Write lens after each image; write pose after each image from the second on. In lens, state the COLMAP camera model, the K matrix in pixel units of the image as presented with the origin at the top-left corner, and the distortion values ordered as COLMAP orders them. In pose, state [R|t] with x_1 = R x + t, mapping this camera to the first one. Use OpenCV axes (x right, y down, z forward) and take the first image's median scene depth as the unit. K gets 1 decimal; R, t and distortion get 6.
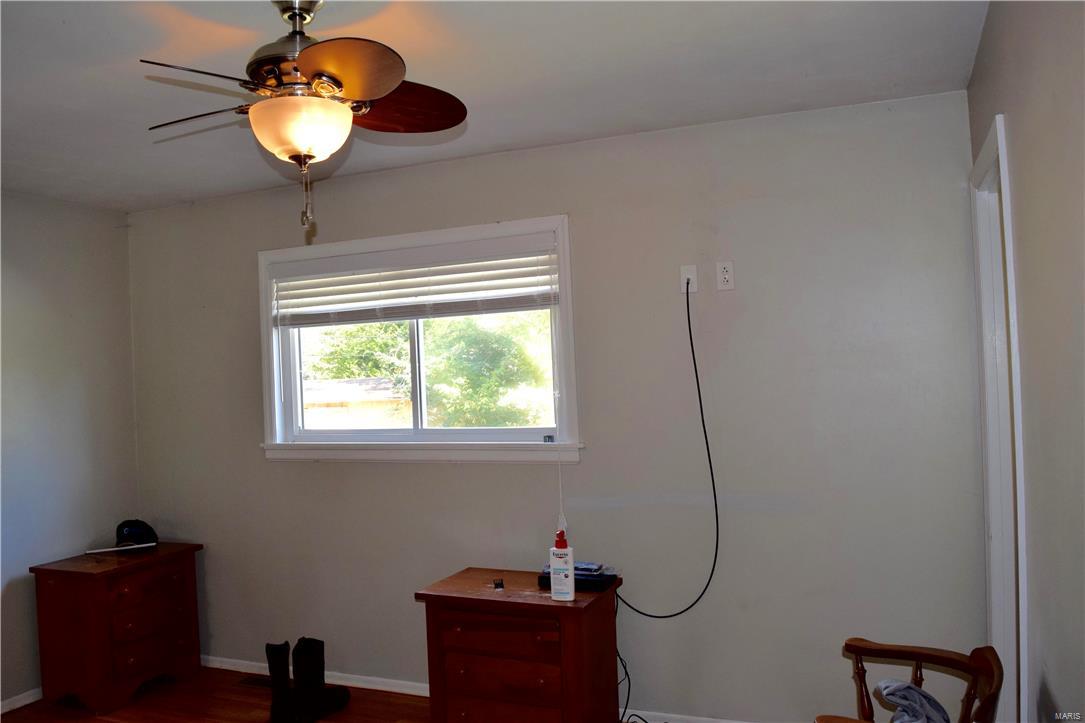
lens RADIAL K [[845.6, 0, 542.5], [0, 845.6, 361.5], [0, 0, 1]] dist [-0.087324, 0.018991]
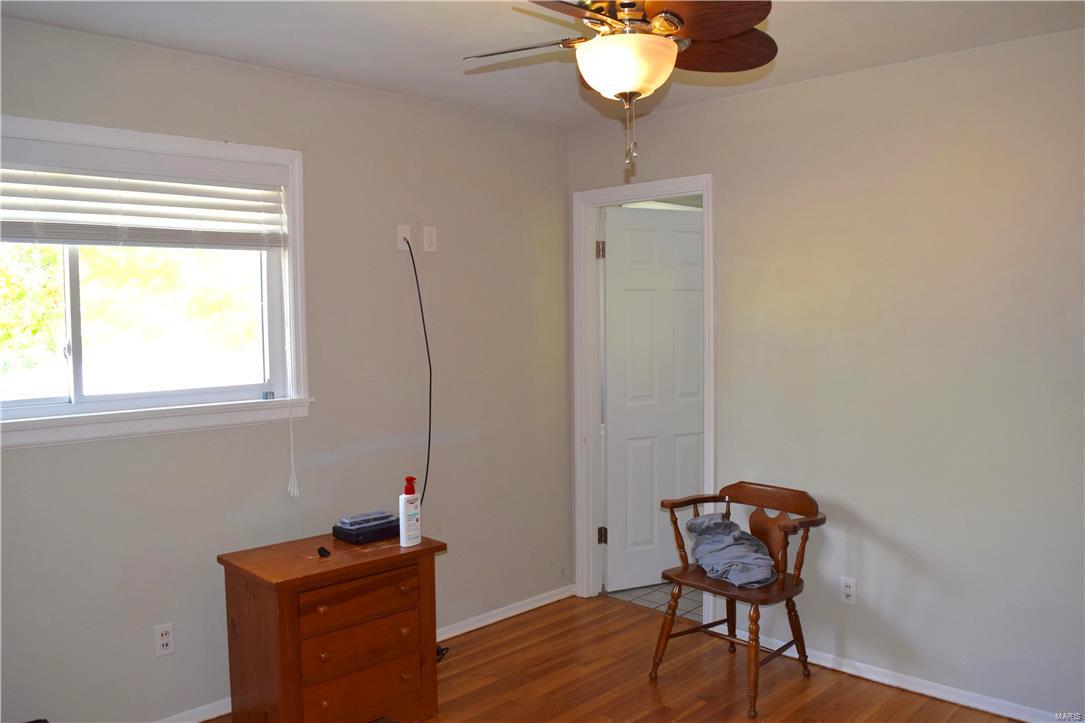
lens RADIAL K [[845.6, 0, 542.5], [0, 845.6, 361.5], [0, 0, 1]] dist [-0.087324, 0.018991]
pose [[0.374855, -0.016439, 0.926938, -0.729651], [-0.012071, 0.999671, 0.022610, 0.032459], [-0.927005, -0.019664, 0.374534, 0.406965]]
